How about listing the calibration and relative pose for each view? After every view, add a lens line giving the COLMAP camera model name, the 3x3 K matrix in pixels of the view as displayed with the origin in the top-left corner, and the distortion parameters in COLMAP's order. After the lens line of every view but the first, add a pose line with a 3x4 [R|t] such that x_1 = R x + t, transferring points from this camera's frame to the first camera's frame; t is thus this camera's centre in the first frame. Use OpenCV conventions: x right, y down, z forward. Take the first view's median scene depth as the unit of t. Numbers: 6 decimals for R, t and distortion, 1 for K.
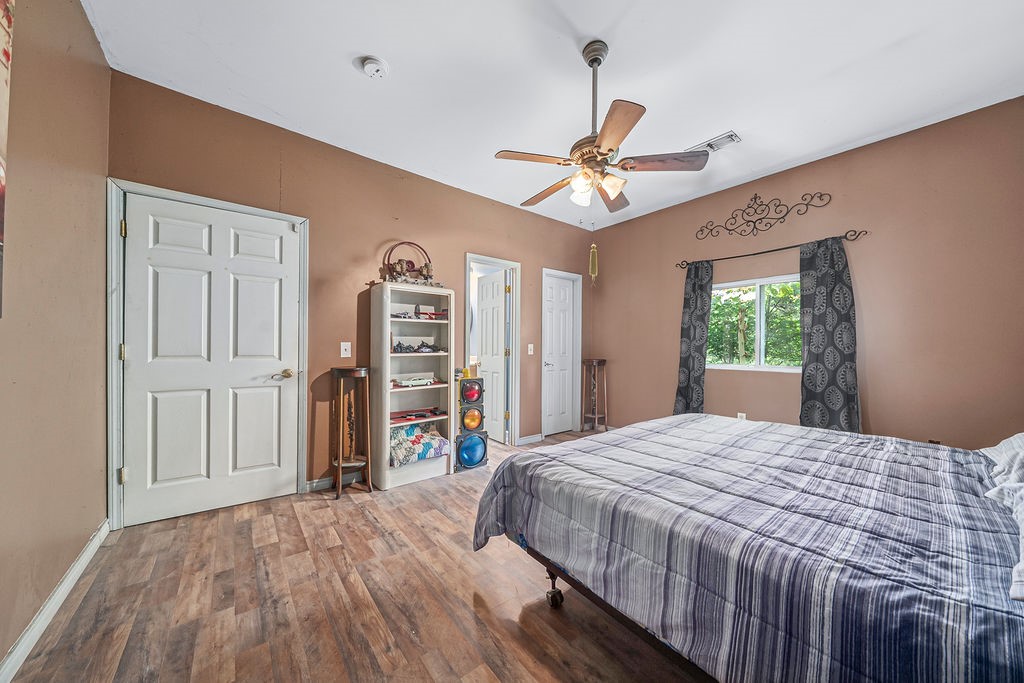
lens RADIAL K [[347.0, 0, 509.3], [0, 347.0, 345.3], [0, 0, 1]] dist [-0.006128, 0.000152]
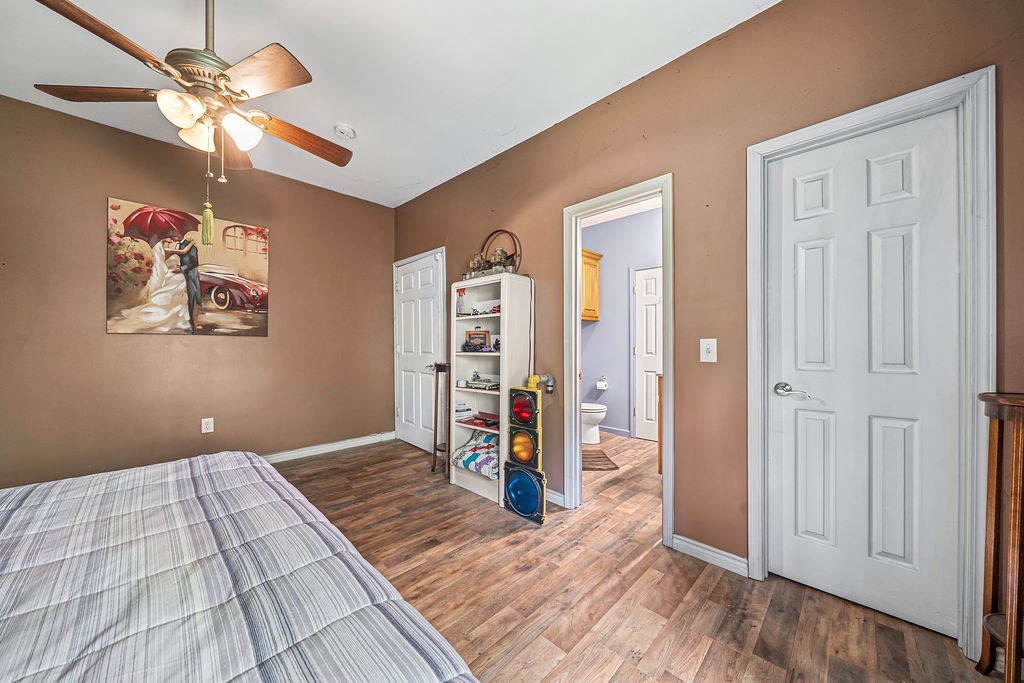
lens RADIAL K [[357.7, 0, 512.0], [0, 357.7, 341.5], [0, 0, 1]] dist [-0.028131, 0.000022]
pose [[0.131222, -0.008839, -0.991314, 0.248014], [0.008384, 0.999934, -0.007806, 0.001250], [0.991317, -0.007287, 0.131288, 0.357633]]
